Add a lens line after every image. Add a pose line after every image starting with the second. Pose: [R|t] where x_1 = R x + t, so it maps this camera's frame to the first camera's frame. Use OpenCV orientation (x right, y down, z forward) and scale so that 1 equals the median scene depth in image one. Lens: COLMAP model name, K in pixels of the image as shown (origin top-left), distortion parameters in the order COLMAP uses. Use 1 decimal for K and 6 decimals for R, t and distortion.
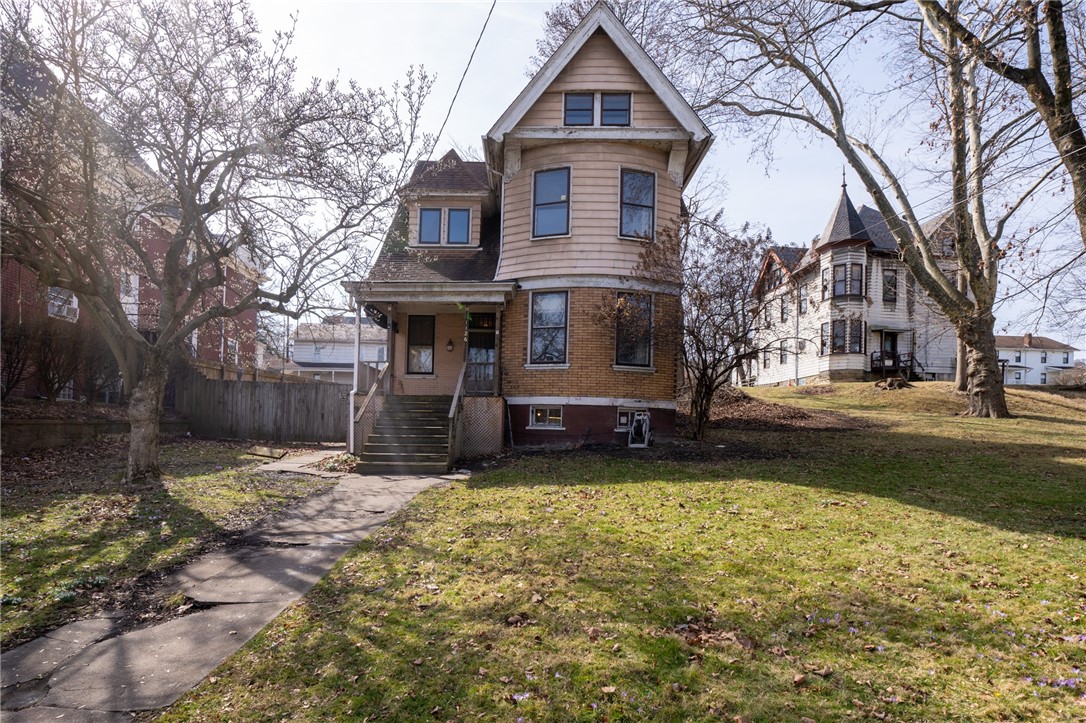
lens RADIAL K [[613.7, 0, 479.7], [0, 613.7, 435.5], [0, 0, 1]] dist [-0.021878, 0.002116]
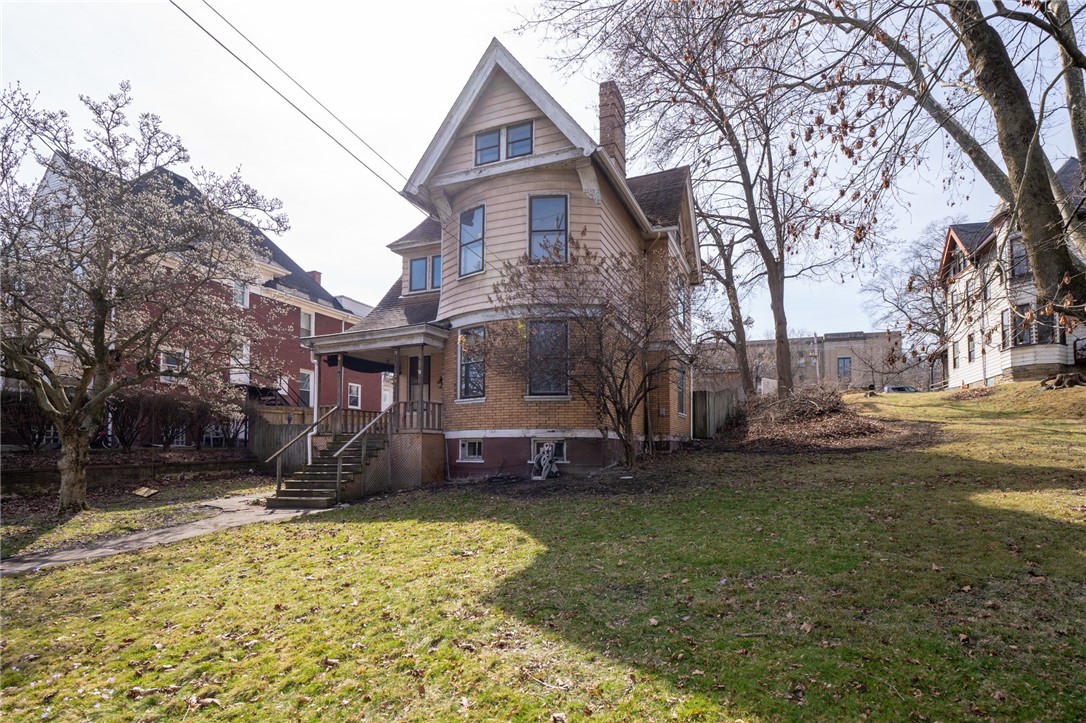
lens RADIAL K [[591.7, 0, 540.0], [0, 591.7, 431.5], [0, 0, 1]] dist [-0.018536, 0.000694]
pose [[0.937771, -0.042064, -0.344697, 0.555169], [0.029785, 0.998721, -0.040845, -0.018113], [0.345974, 0.028036, 0.937825, 0.118309]]
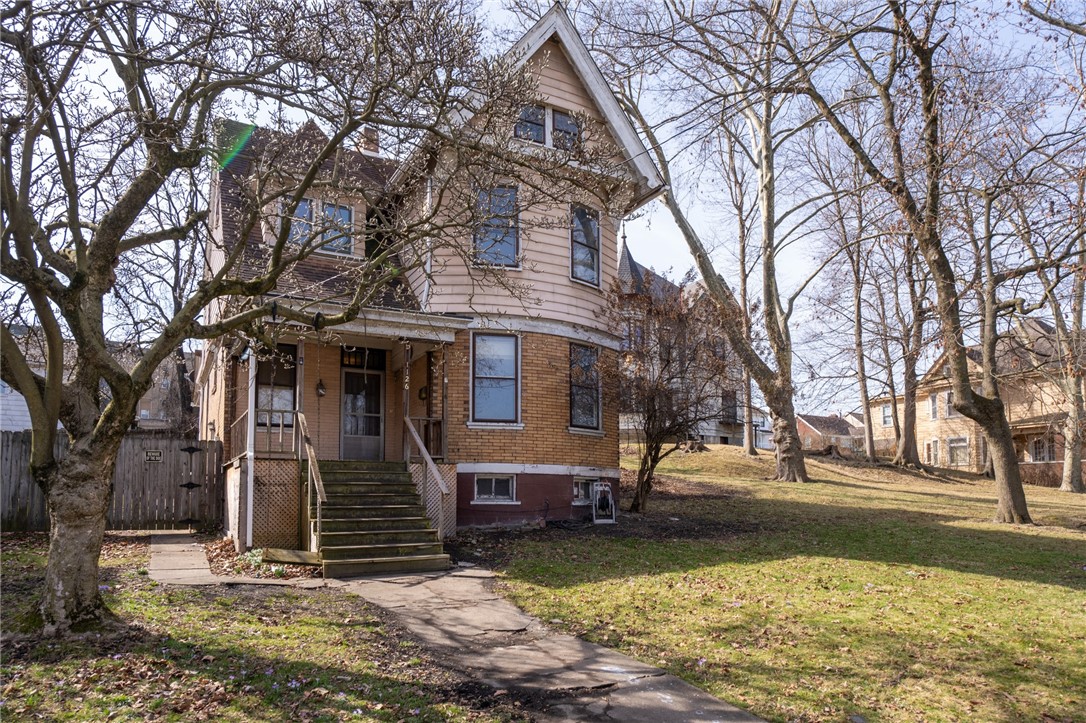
lens RADIAL K [[783.9, 0, 540.8], [0, 783.9, 443.5], [0, 0, 1]] dist [0.023303, -0.001778]
pose [[0.843507, 0.020492, 0.536728, -0.389330], [0.016404, 0.997823, -0.063875, -0.023111], [-0.536868, 0.062684, 0.841334, 0.107497]]
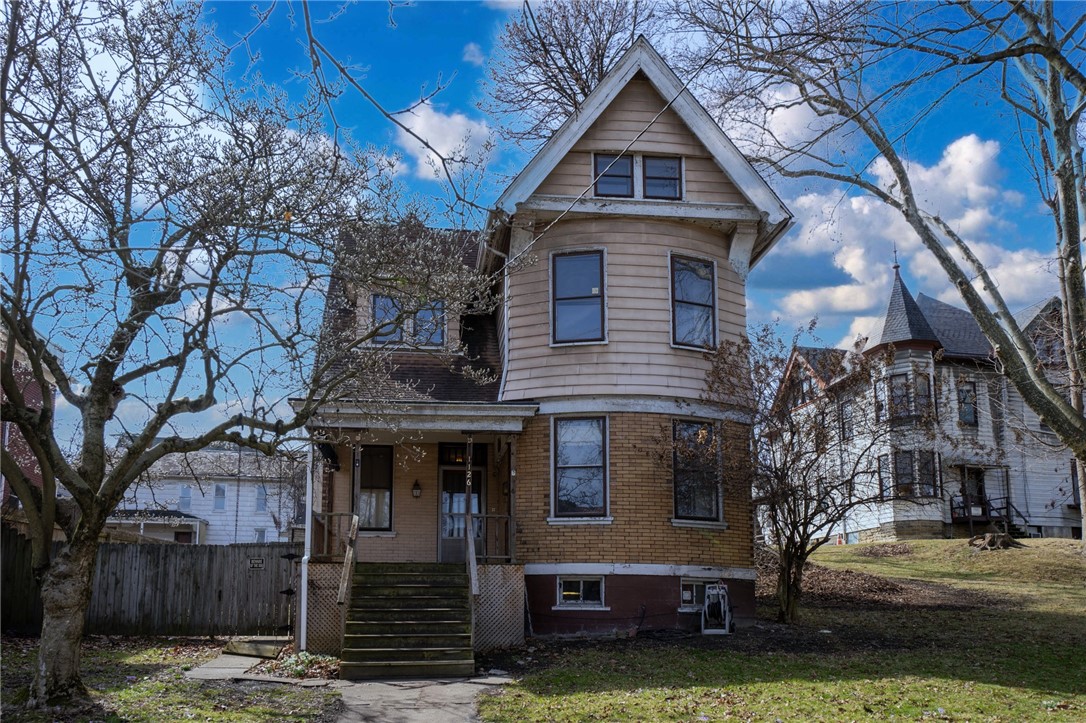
lens RADIAL K [[967.5, 0, 461.2], [0, 967.5, 485.0], [0, 0, 1]] dist [0.070963, -0.004444]
pose [[0.989008, 0.005729, 0.147749, -0.190926], [0.014906, 0.990295, -0.138181, -0.001109], [-0.147106, 0.138864, 0.979325, -0.081171]]
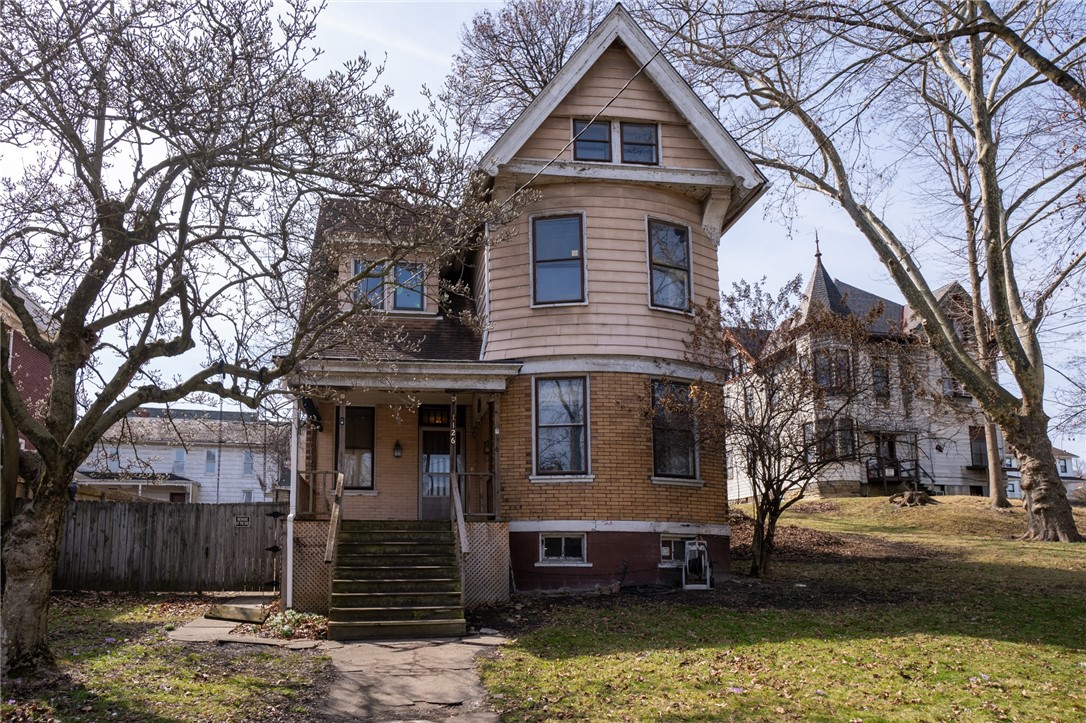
lens RADIAL K [[828.4, 0, 441.3], [0, 828.4, 464.6], [0, 0, 1]] dist [0.034421, -0.003856]
pose [[0.985145, 0.001917, 0.171717, -0.196046], [0.020020, 0.991837, -0.125928, -0.009117], [-0.170556, 0.127495, 0.977065, 0.070986]]
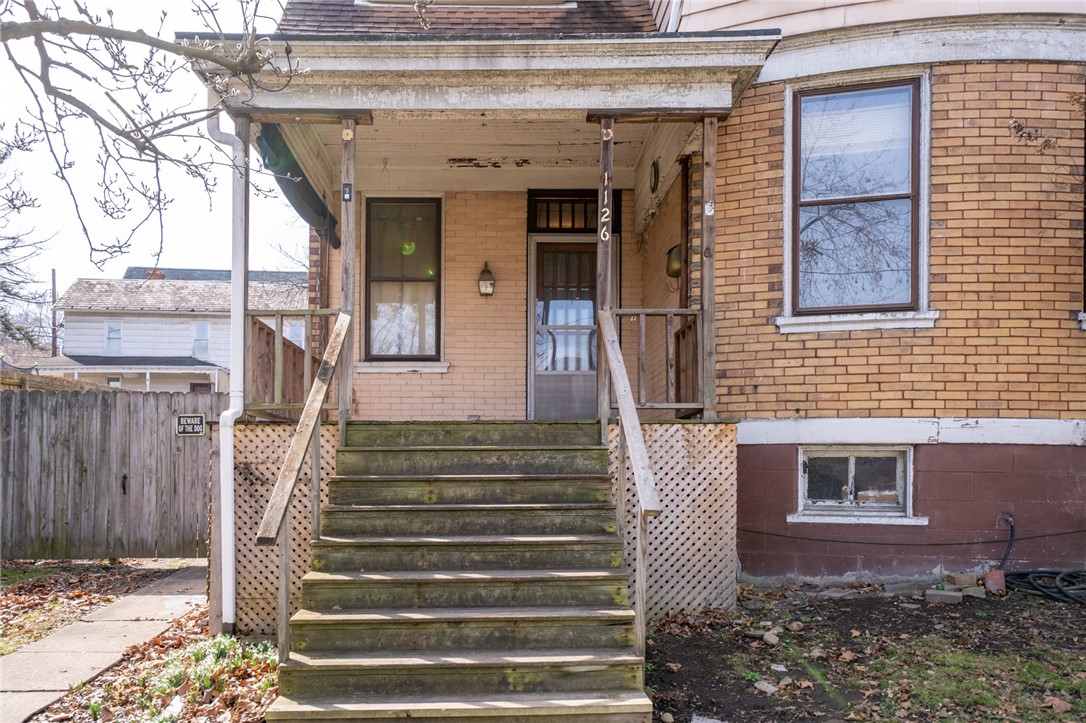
lens RADIAL K [[998.5, 0, 460.3], [0, 998.5, 474.9], [0, 0, 1]] dist [0.033825, 0.013508]
pose [[0.997464, -0.020329, 0.068204, -0.126989], [0.020651, 0.999779, -0.004022, -0.036986], [-0.068107, 0.005420, 0.997663, 0.502882]]
